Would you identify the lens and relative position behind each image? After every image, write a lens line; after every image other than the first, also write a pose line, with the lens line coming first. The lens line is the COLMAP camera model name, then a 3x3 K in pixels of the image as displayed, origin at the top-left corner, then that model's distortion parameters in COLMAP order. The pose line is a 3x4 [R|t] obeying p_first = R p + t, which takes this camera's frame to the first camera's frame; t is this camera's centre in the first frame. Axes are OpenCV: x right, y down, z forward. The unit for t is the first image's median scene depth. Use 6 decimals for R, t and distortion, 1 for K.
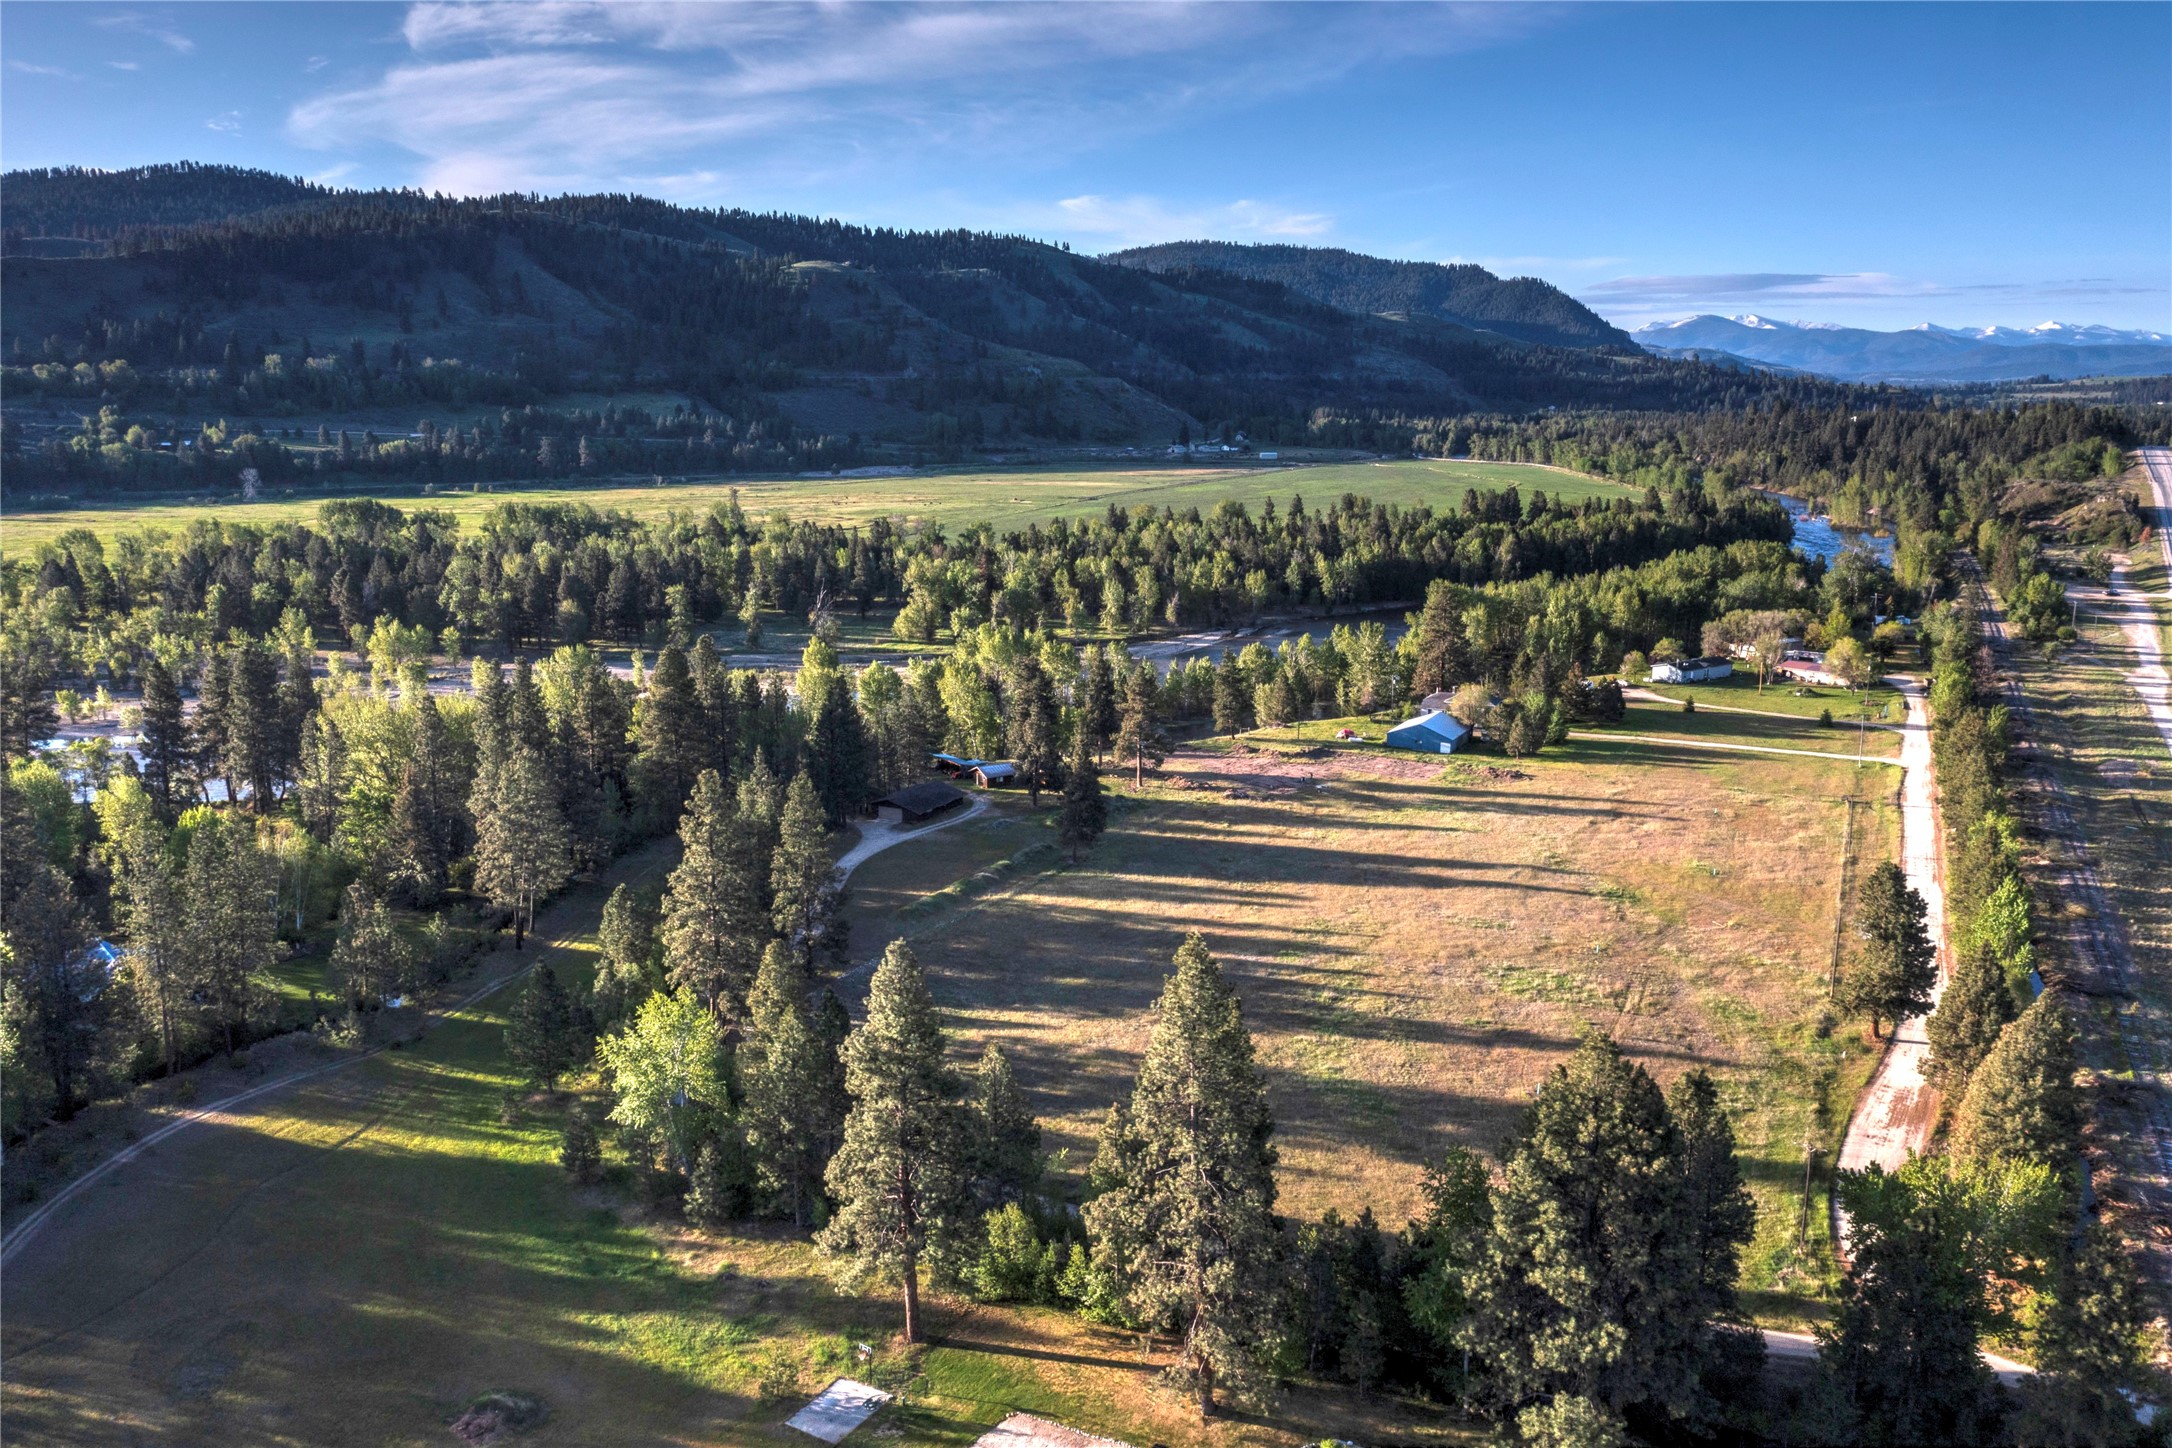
lens RADIAL K [[1729.0, 0, 1075.0], [0, 1729.0, 726.2], [0, 0, 1]] dist [-0.022491, 0.008297]
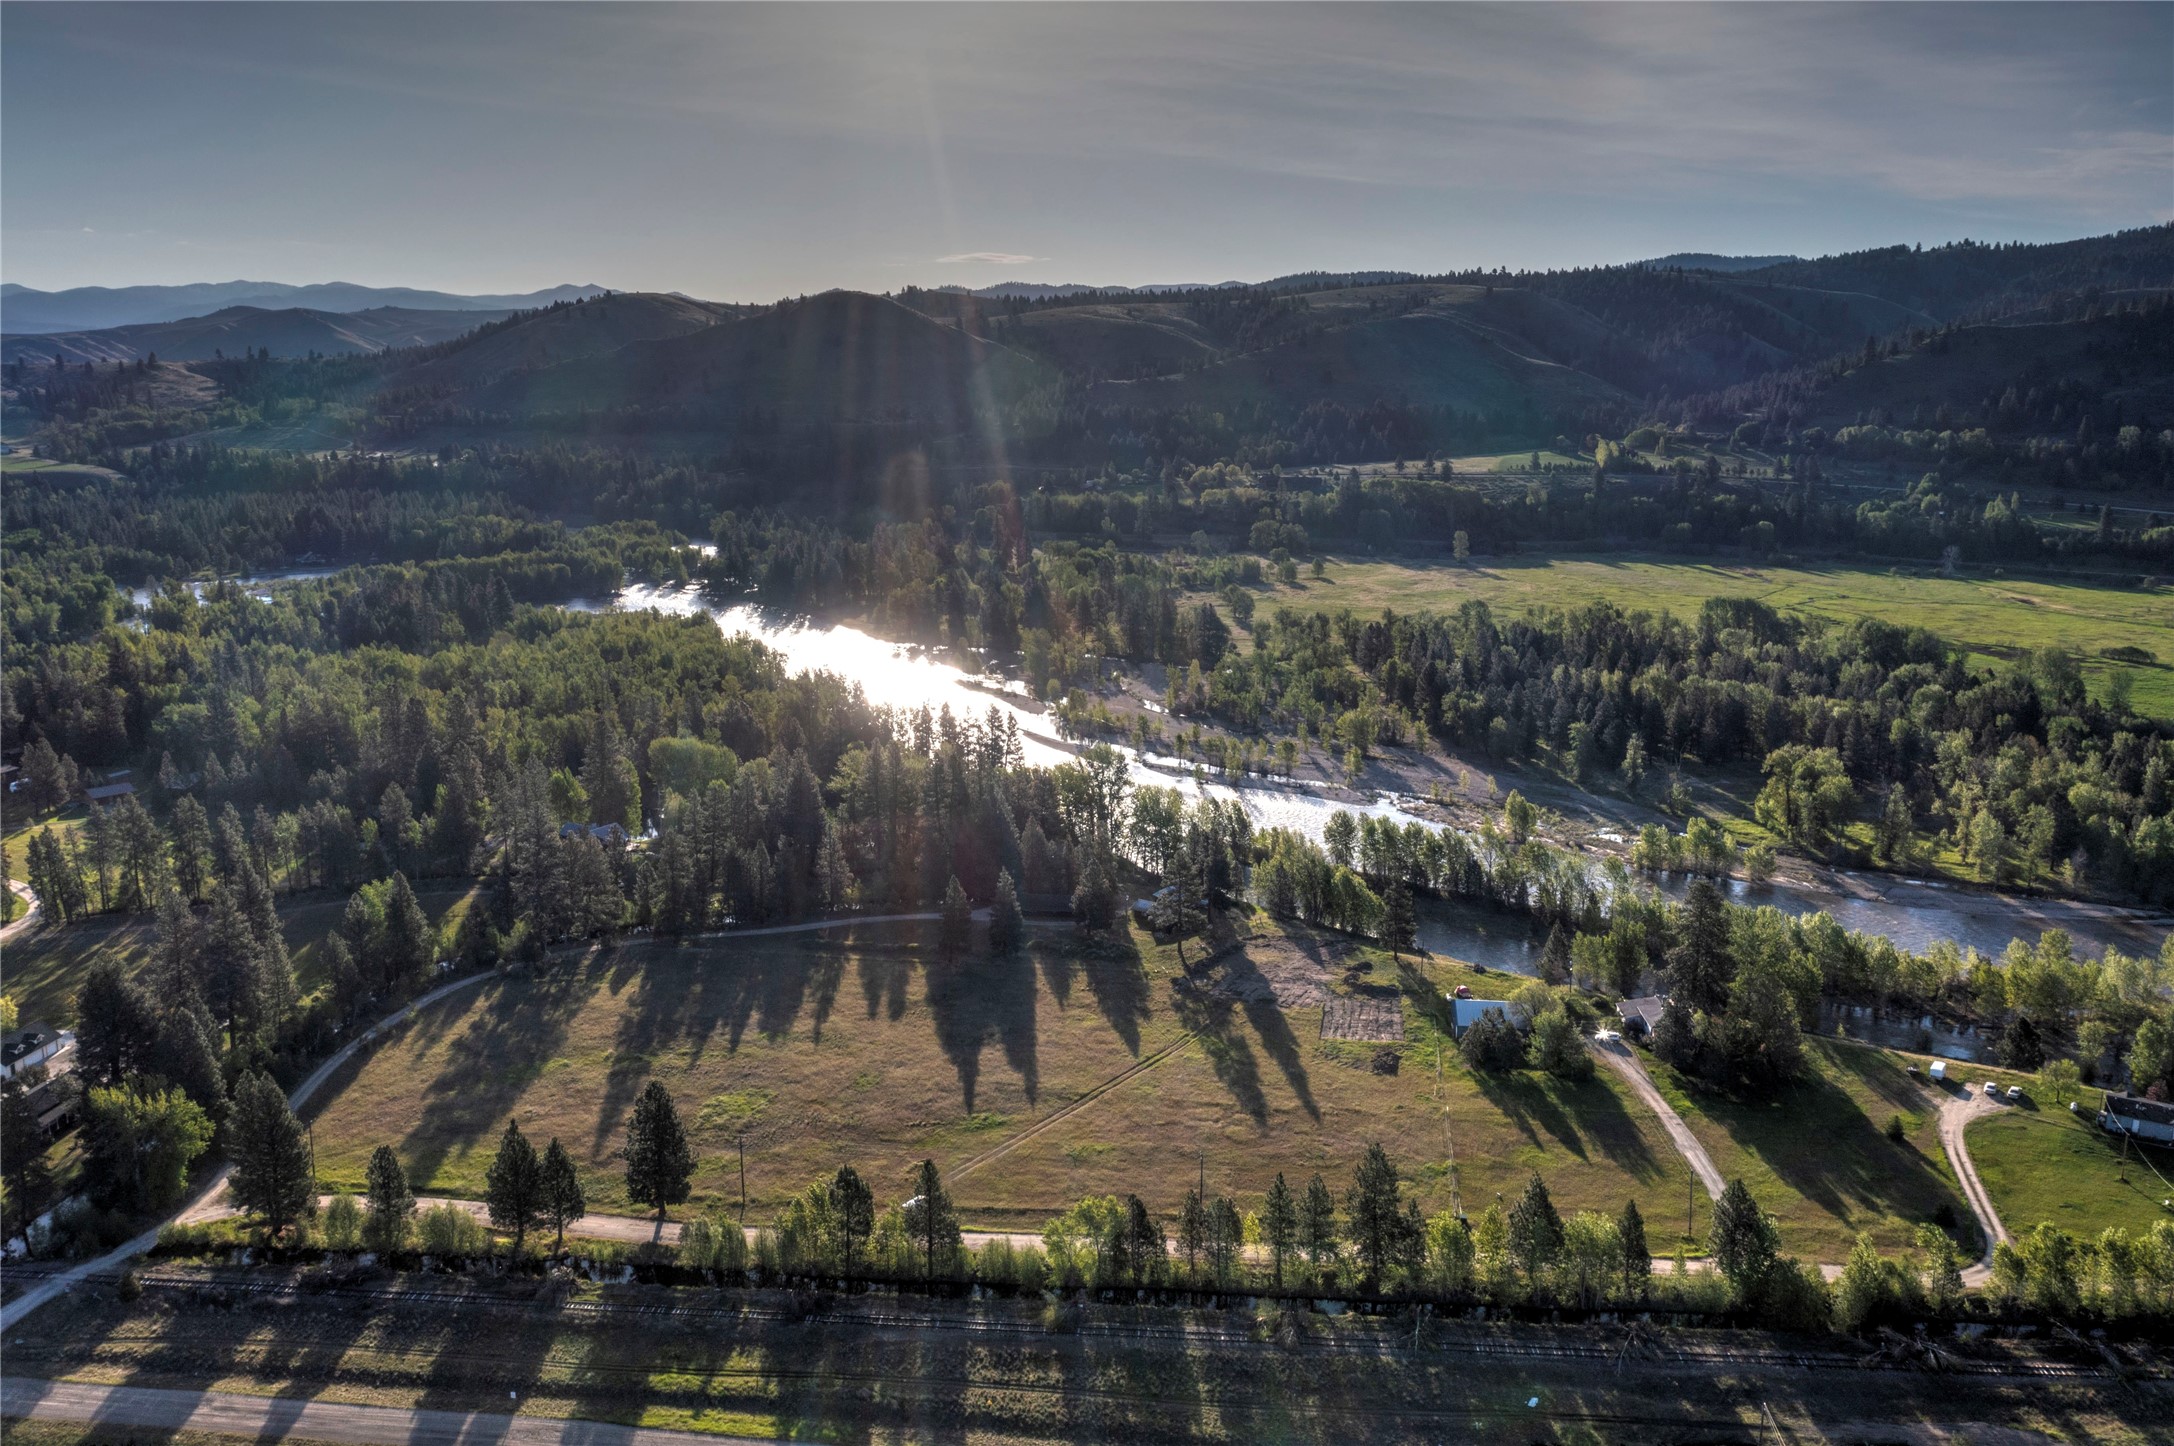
lens RADIAL K [[1696.7, 0, 1082.7], [0, 1696.7, 794.6], [0, 0, 1]] dist [-0.016382, 0.001699]
pose [[0.352910, 0.220227, -0.909371, 0.202286], [-0.187962, 0.968779, 0.161670, -0.047141], [0.916583, 0.113873, 0.383286, 0.093393]]
